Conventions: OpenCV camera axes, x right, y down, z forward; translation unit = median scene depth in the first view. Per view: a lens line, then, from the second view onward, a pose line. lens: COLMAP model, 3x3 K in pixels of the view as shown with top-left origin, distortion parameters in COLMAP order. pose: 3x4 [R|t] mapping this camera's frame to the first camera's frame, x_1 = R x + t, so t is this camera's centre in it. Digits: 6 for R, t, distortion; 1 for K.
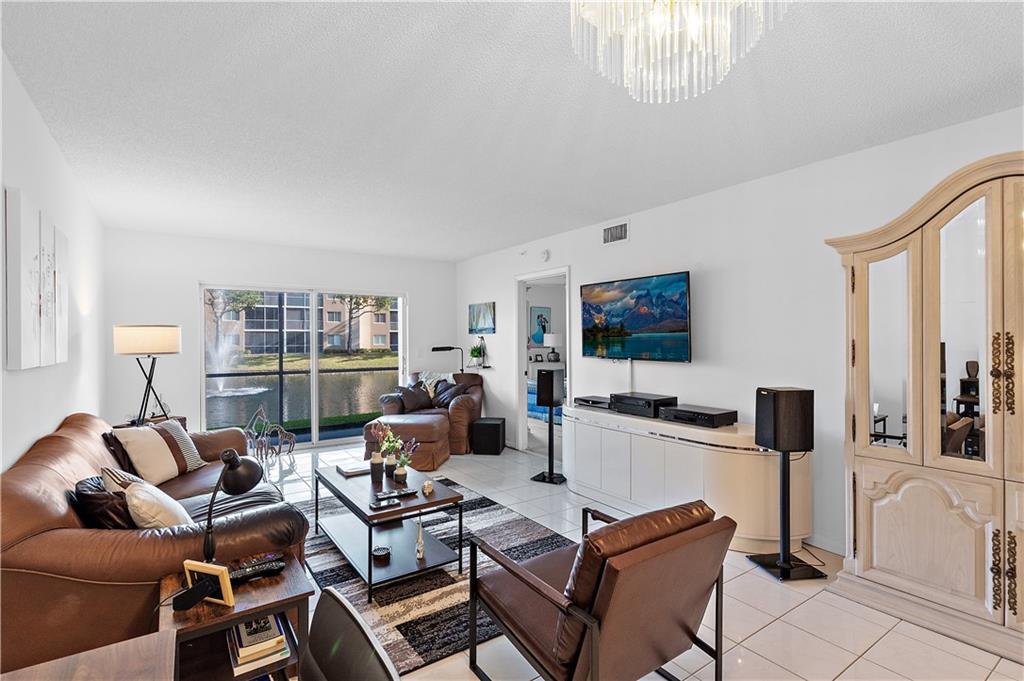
lens RADIAL K [[489.7, 0, 513.5], [0, 489.7, 339.5], [0, 0, 1]] dist [0.019195, -0.001788]
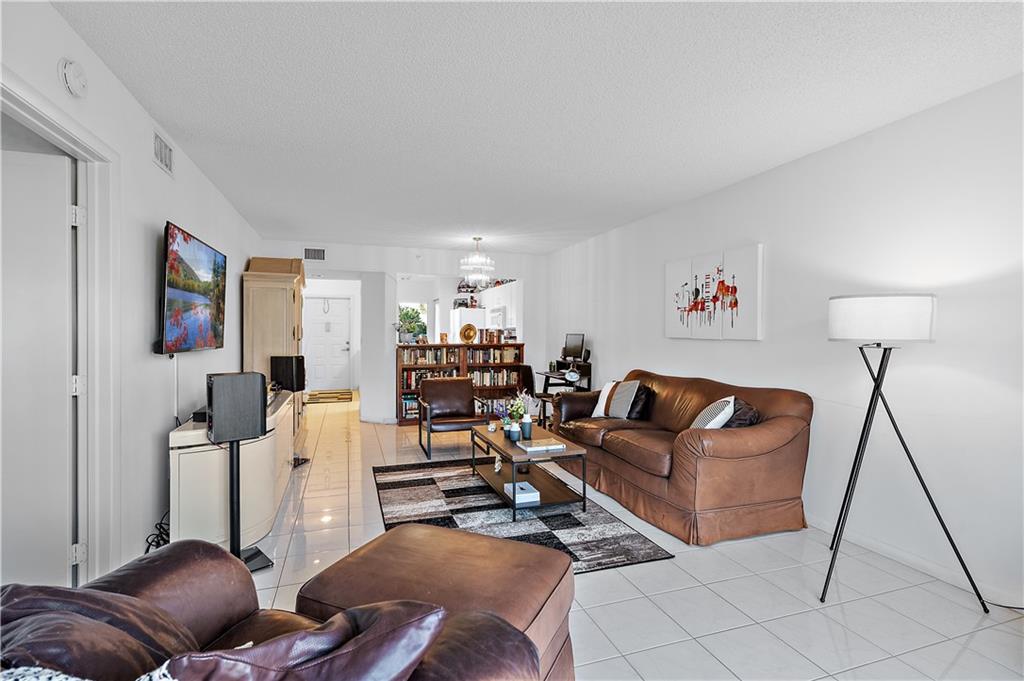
lens RADIAL K [[489.7, 0, 517.4], [0, 489.7, 336.4], [0, 0, 1]] dist [0.019195, -0.001788]
pose [[-0.961773, -0.000458, 0.273847, -0.321499], [0.002585, 0.999939, 0.010749, 0.009465], [-0.273835, 0.011046, -0.961713, 1.188317]]
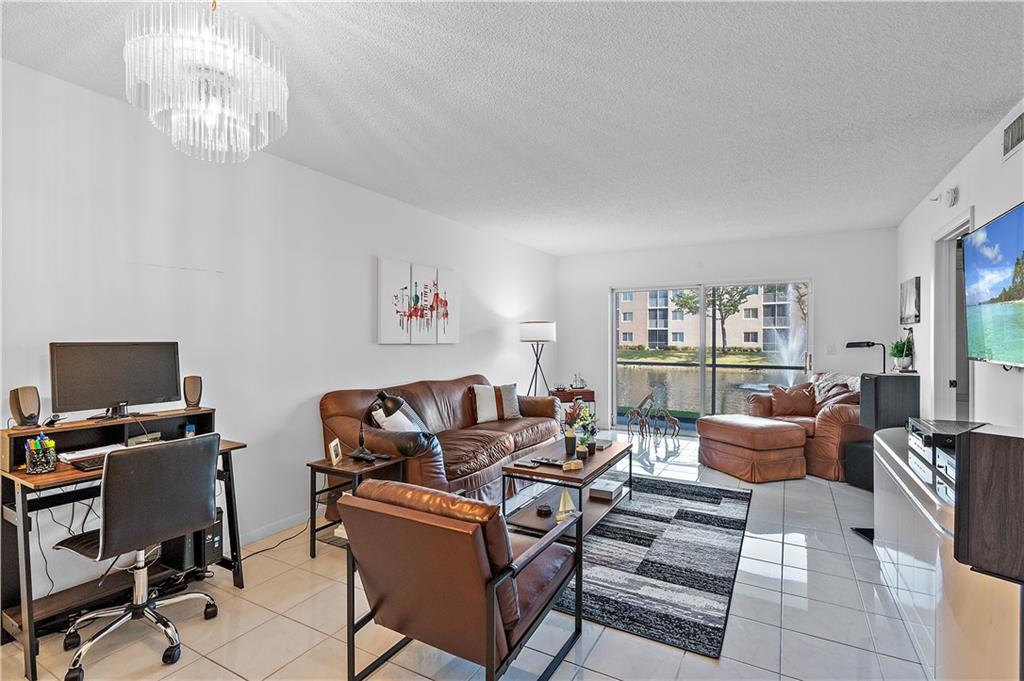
lens RADIAL K [[489.7, 0, 511.3], [0, 489.7, 338.3], [0, 0, 1]] dist [0.019195, -0.001788]
pose [[0.432787, 0.005643, -0.901478, 0.370829], [-0.003498, 0.999983, 0.004580, 0.008817], [0.901489, 0.001171, 0.432800, 0.205168]]
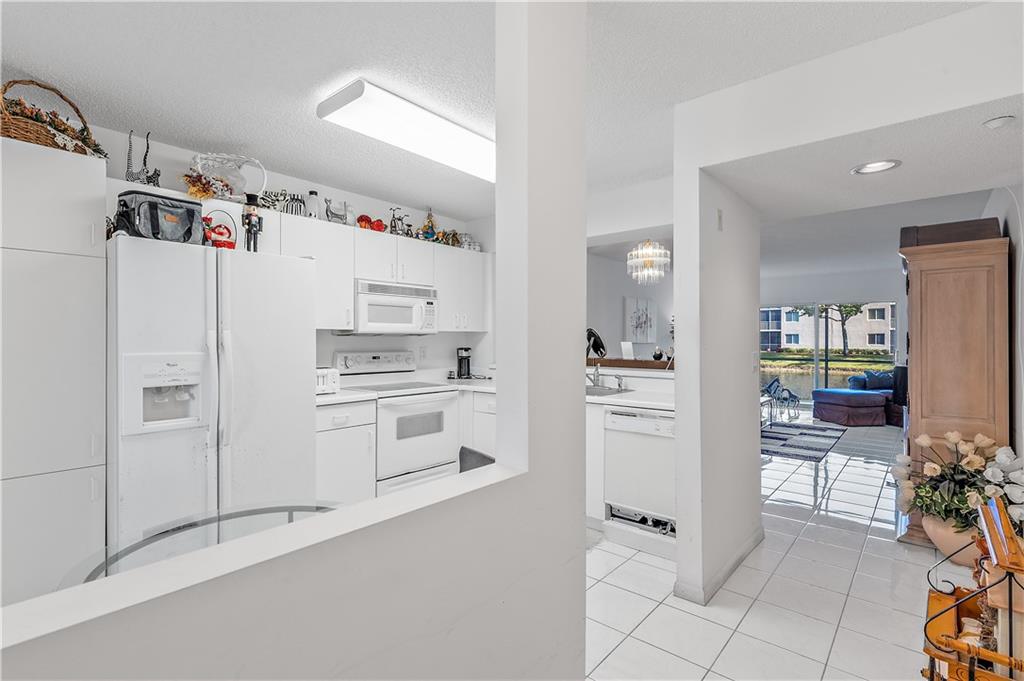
lens RADIAL K [[489.7, 0, 512.3], [0, 489.7, 342.0], [0, 0, 1]] dist [0.019195, -0.001788]
pose [[0.256982, 0.008260, -0.966381, 0.851292], [-0.001813, 0.999966, 0.008065, 0.008004], [0.966414, -0.000320, 0.256988, -0.291586]]
